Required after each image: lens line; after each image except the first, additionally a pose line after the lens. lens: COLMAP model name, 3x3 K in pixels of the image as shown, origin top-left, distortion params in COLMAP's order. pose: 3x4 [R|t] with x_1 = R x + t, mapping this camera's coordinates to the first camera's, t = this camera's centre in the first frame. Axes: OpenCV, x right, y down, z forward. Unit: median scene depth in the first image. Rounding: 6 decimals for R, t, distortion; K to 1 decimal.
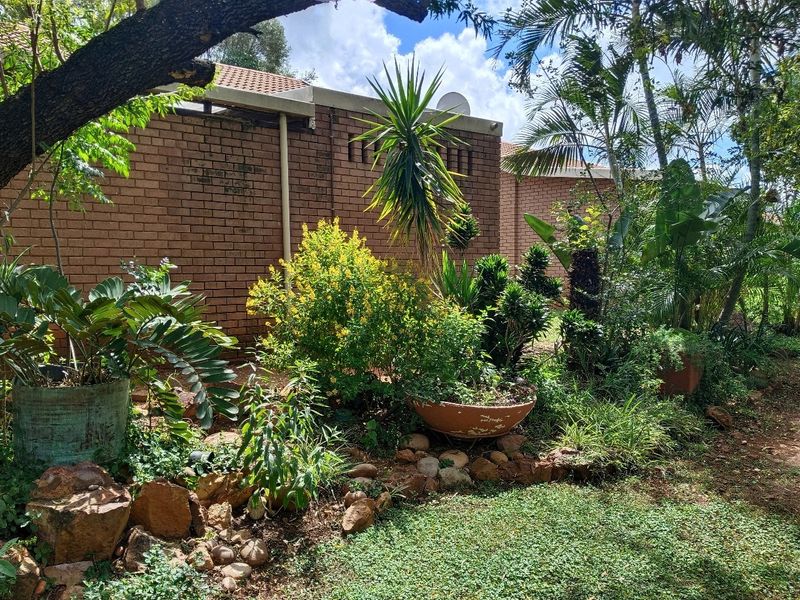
lens RADIAL K [[630.2, 0, 387.6], [0, 630.2, 296.8], [0, 0, 1]] dist [0.087770, -0.138796]
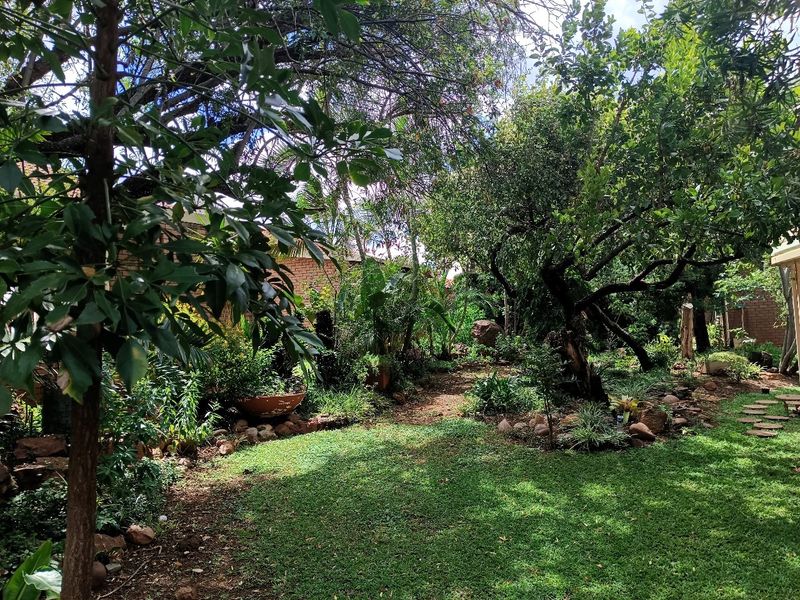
lens RADIAL K [[614.4, 0, 396.7], [0, 614.4, 303.8], [0, 0, 1]] dist [-0.004524, -0.012703]
pose [[0.903533, -0.033124, 0.427236, -0.259514], [0.073640, 0.994178, -0.078655, 0.062314], [-0.422143, 0.102529, 0.900713, -0.688777]]
